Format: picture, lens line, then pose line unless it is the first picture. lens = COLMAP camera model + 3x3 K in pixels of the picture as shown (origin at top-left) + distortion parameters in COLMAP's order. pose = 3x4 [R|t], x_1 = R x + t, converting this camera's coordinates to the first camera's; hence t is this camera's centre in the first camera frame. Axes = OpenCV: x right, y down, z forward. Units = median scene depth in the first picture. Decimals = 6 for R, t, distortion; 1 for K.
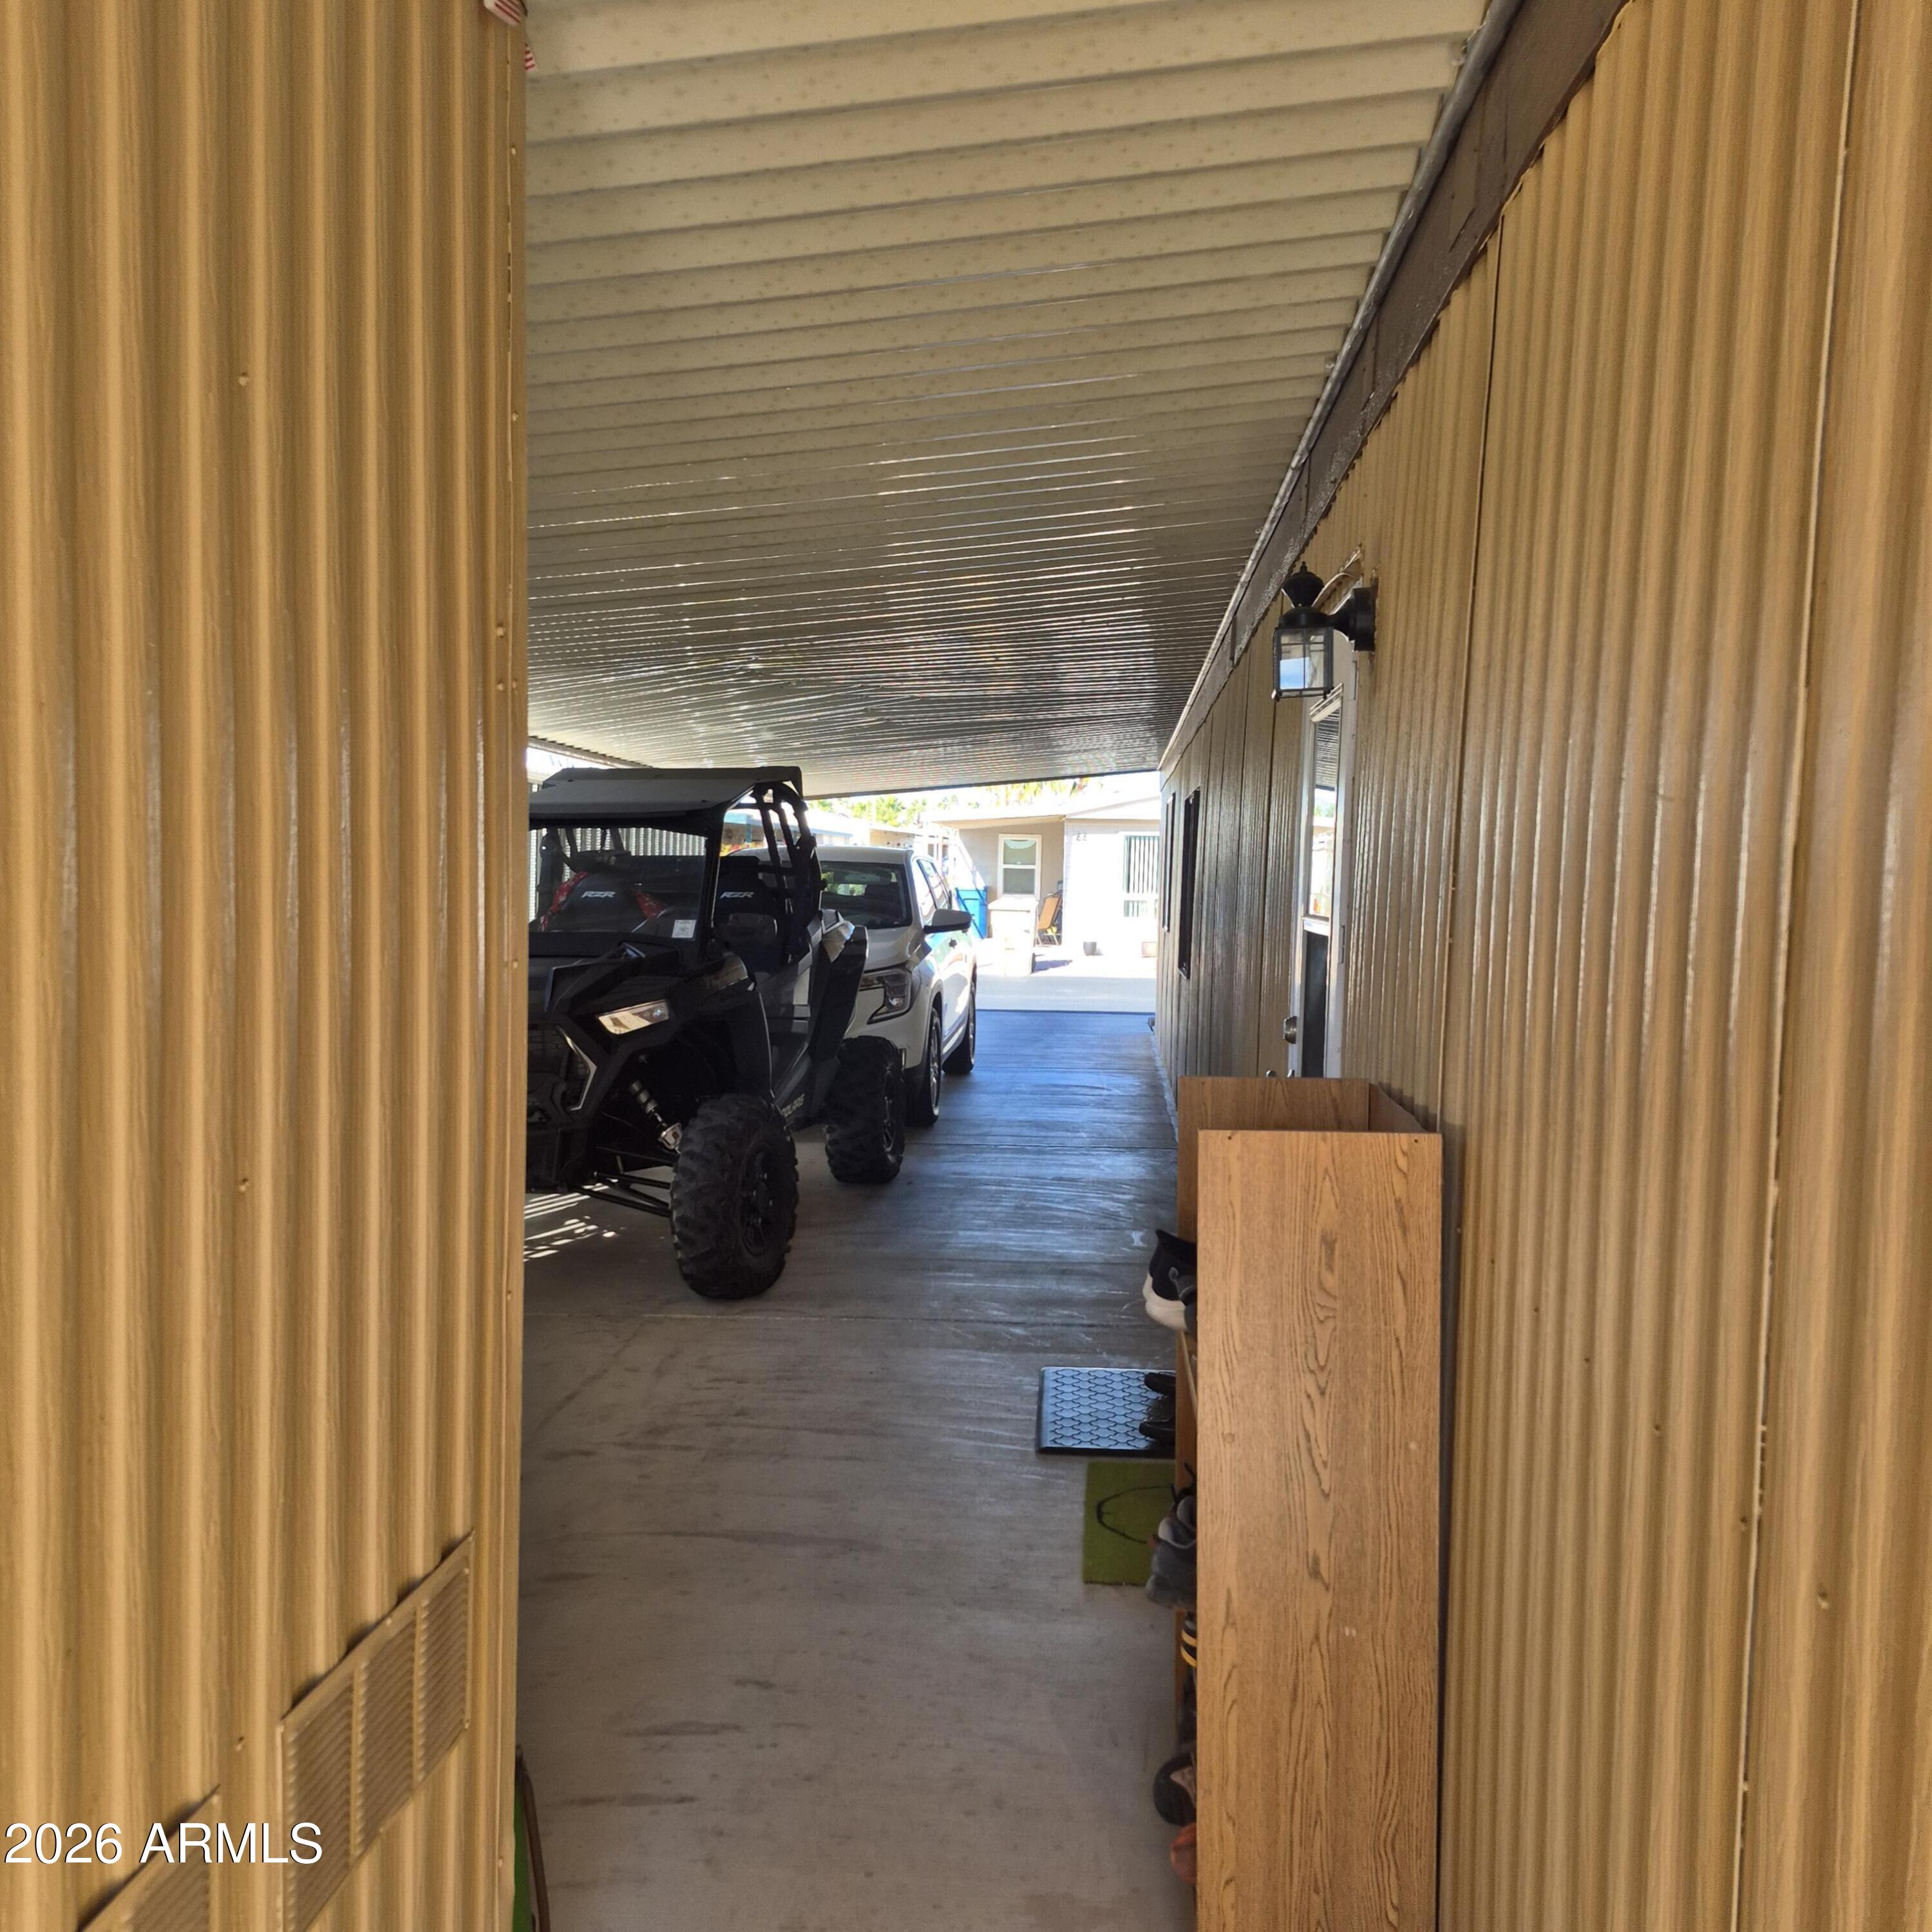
lens RADIAL K [[1753.5, 0, 930.3], [0, 1753.5, 980.7], [0, 0, 1]] dist [0.132702, -0.205377]
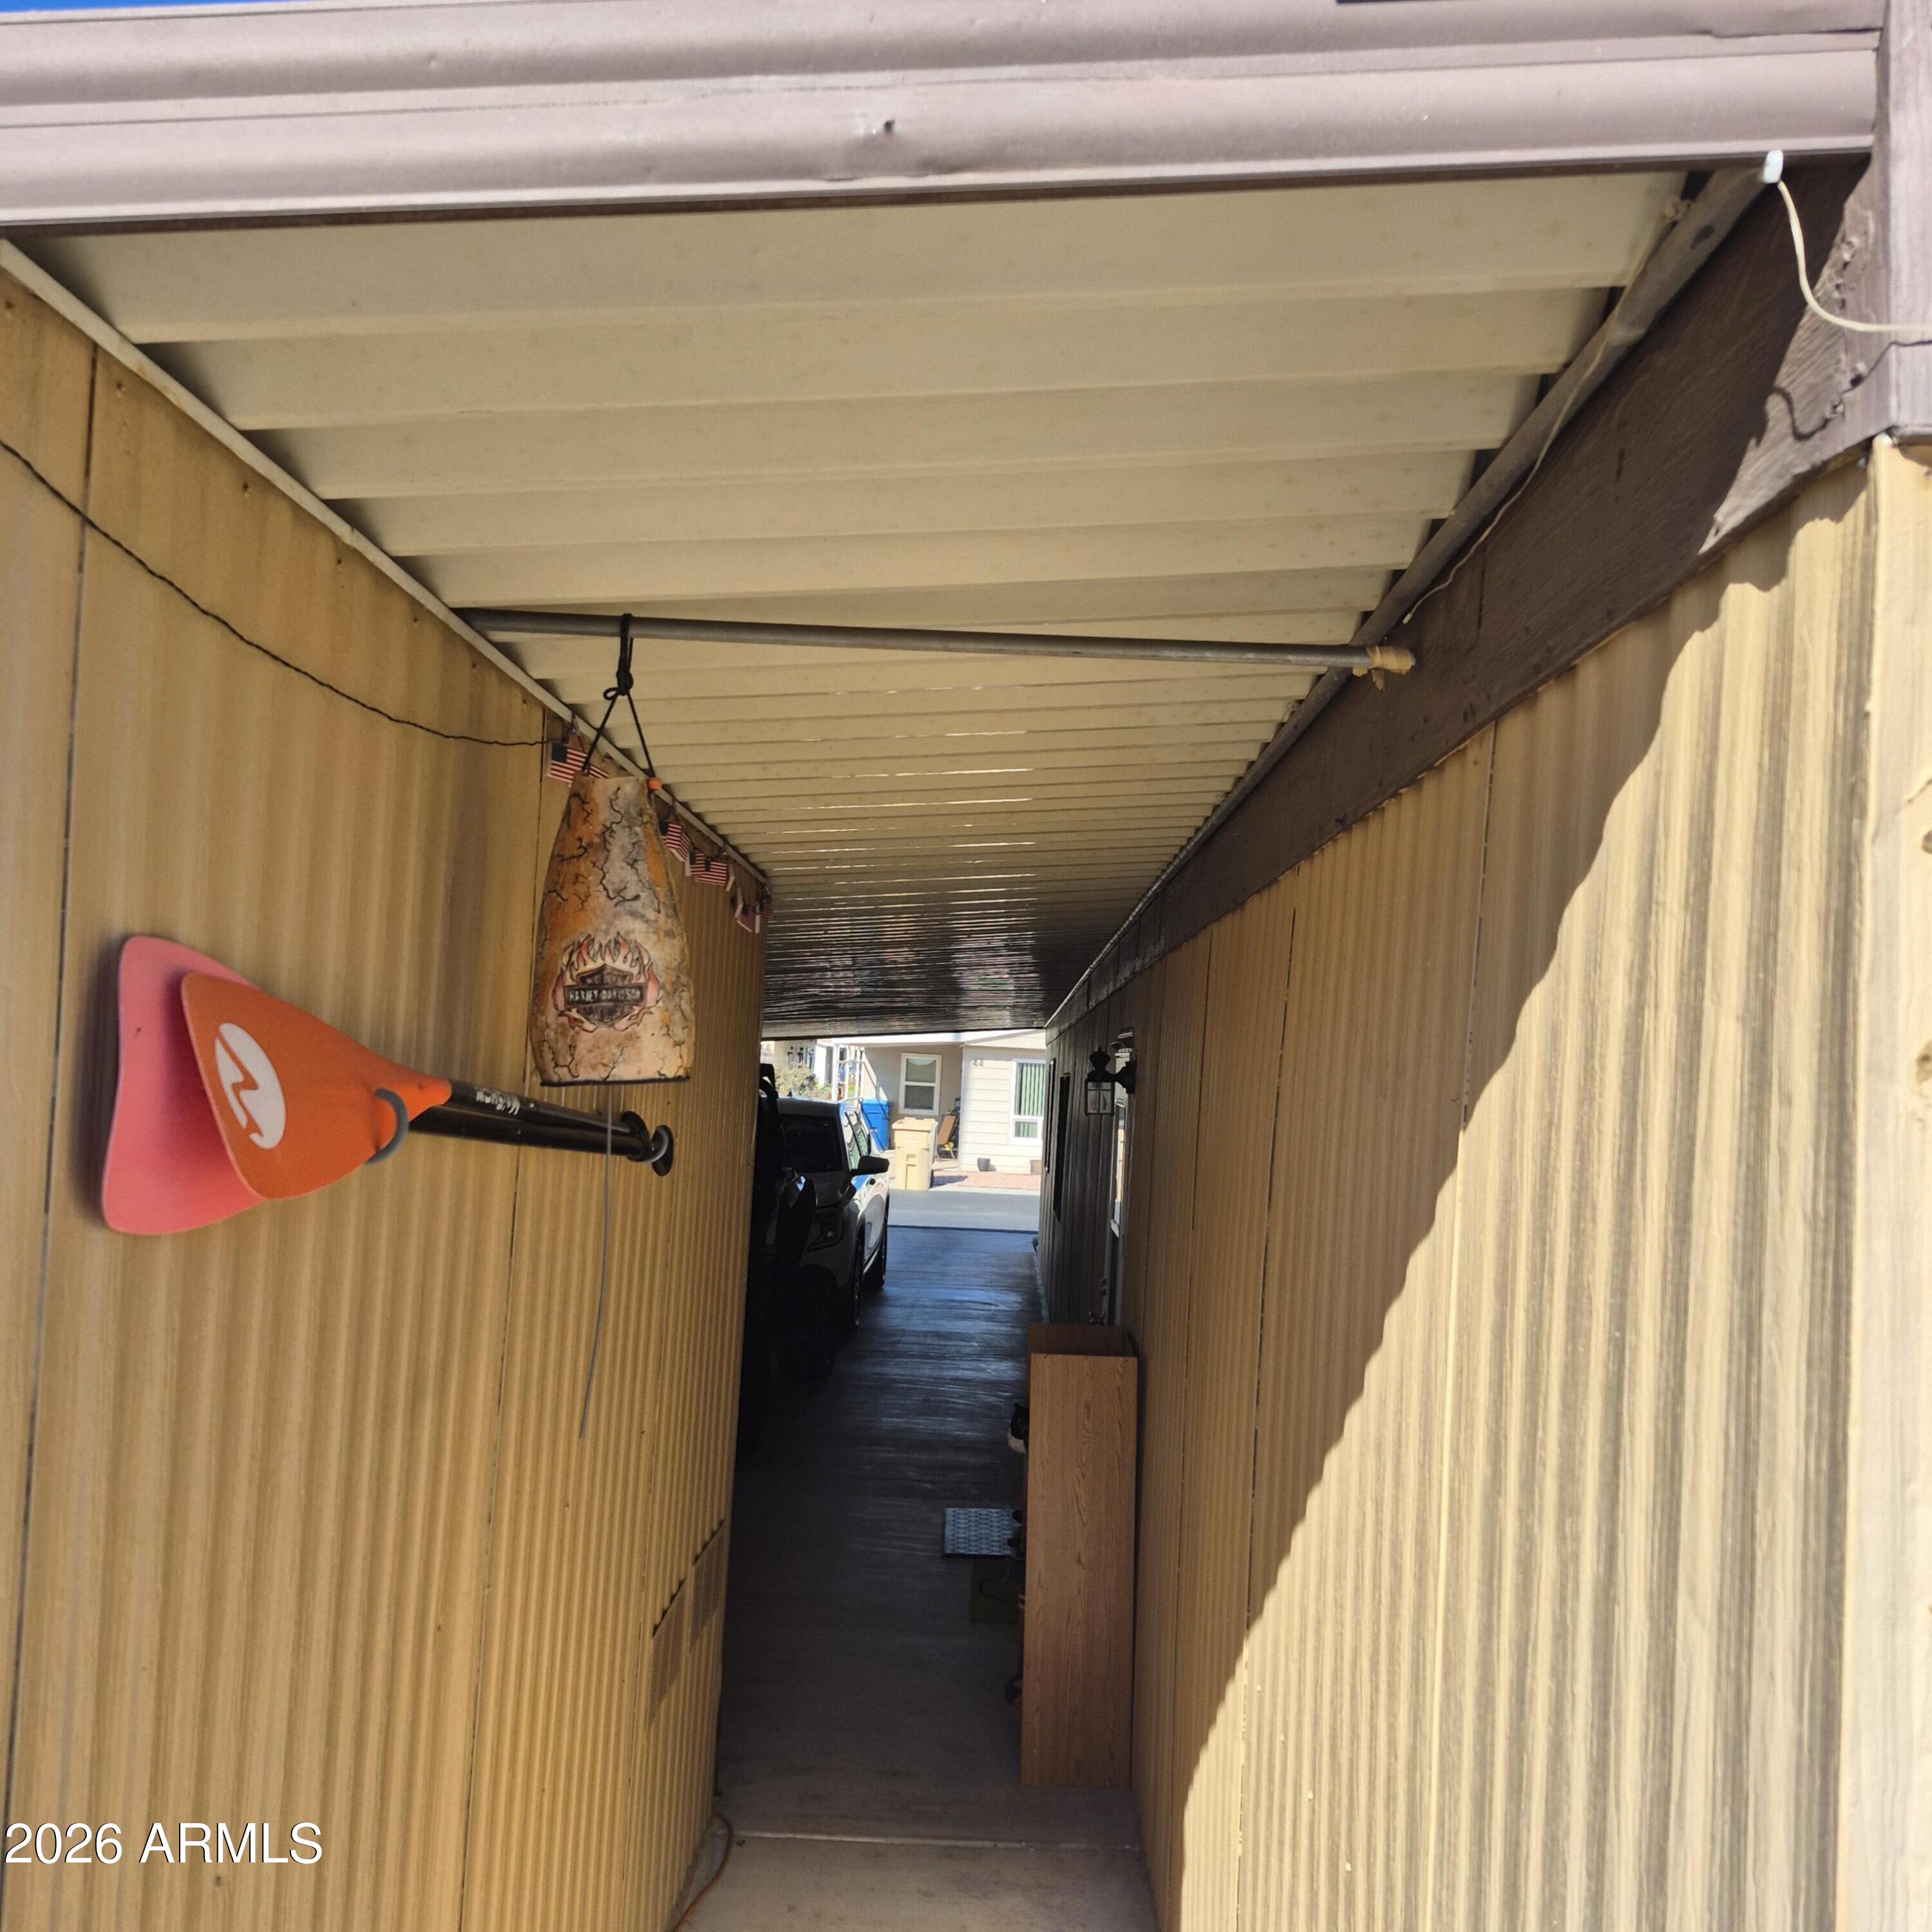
lens RADIAL K [[1774.2, 0, 947.3], [0, 1774.2, 980.9], [0, 0, 1]] dist [0.131215, -0.192530]
pose [[0.997160, 0.033468, 0.067464, -0.035834], [-0.025958, 0.993673, -0.109270, -0.040211], [-0.070694, 0.107208, 0.991720, -0.383105]]
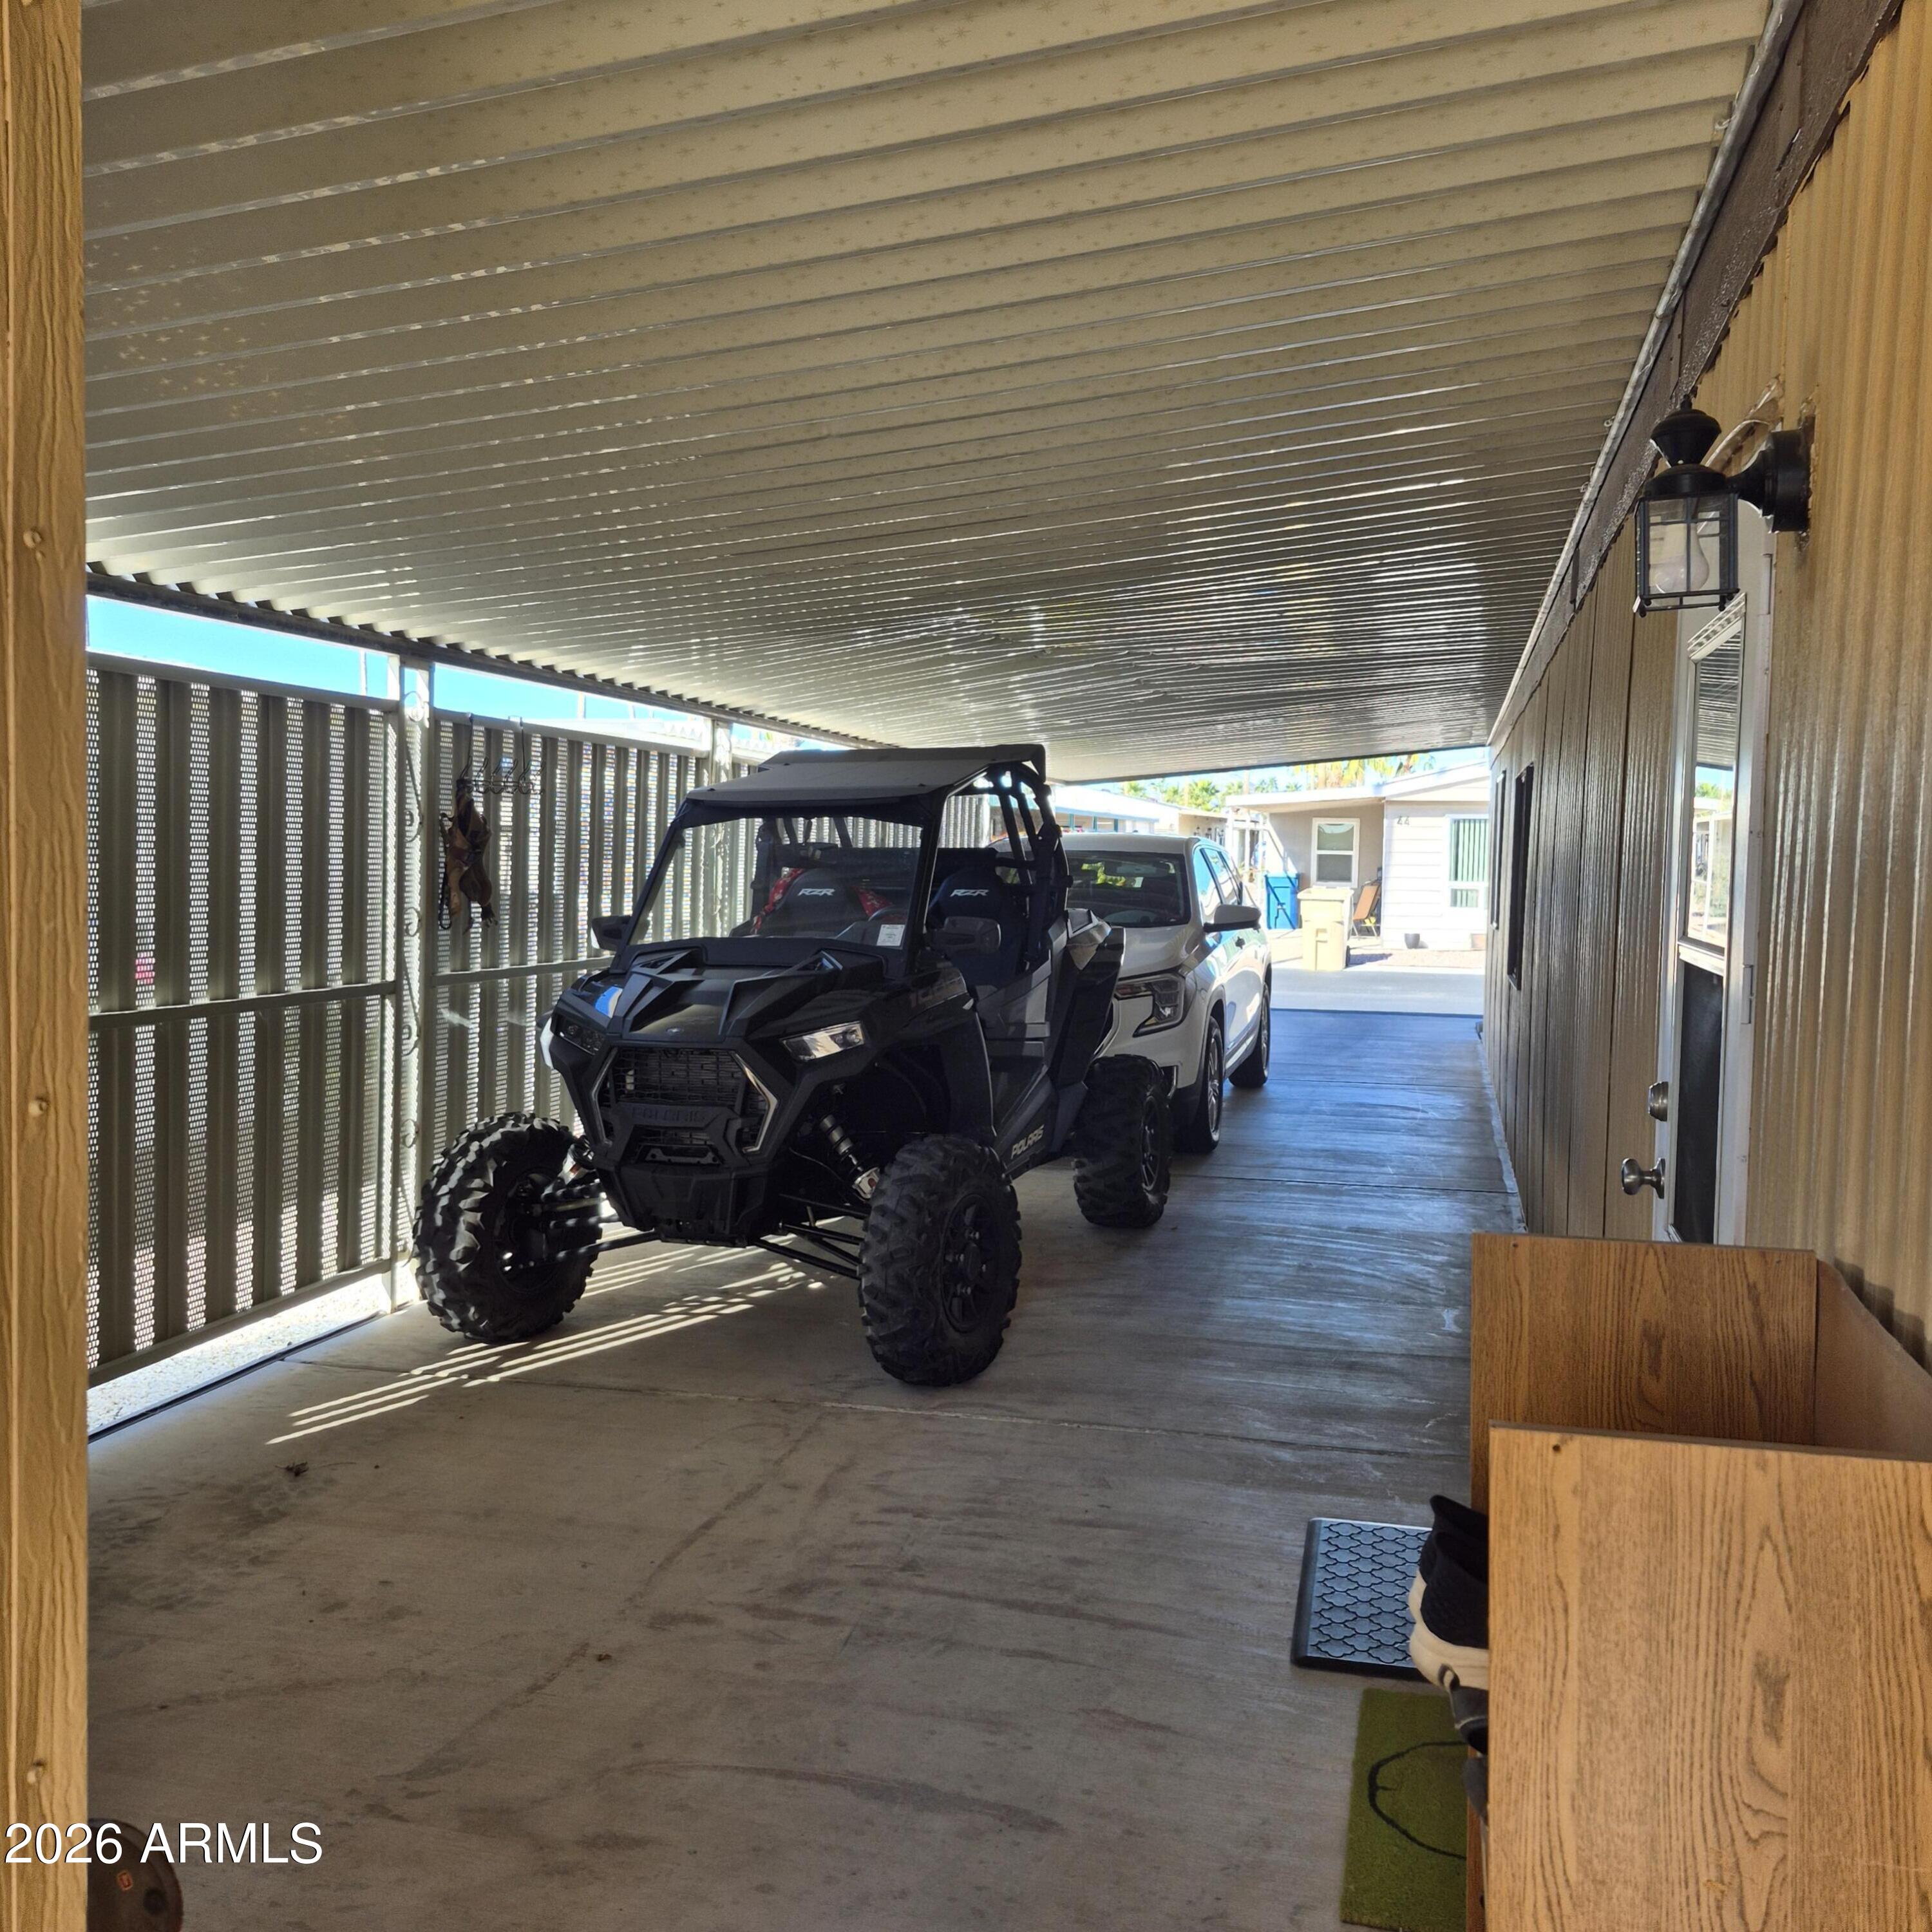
lens RADIAL K [[1762.3, 0, 936.3], [0, 1762.3, 928.2], [0, 0, 1]] dist [0.113221, -0.159463]
pose [[0.984745, 0.004249, -0.173952, 0.026062], [-0.008005, 0.999750, -0.020897, -0.013244], [0.173819, 0.021970, 0.984532, 0.143951]]
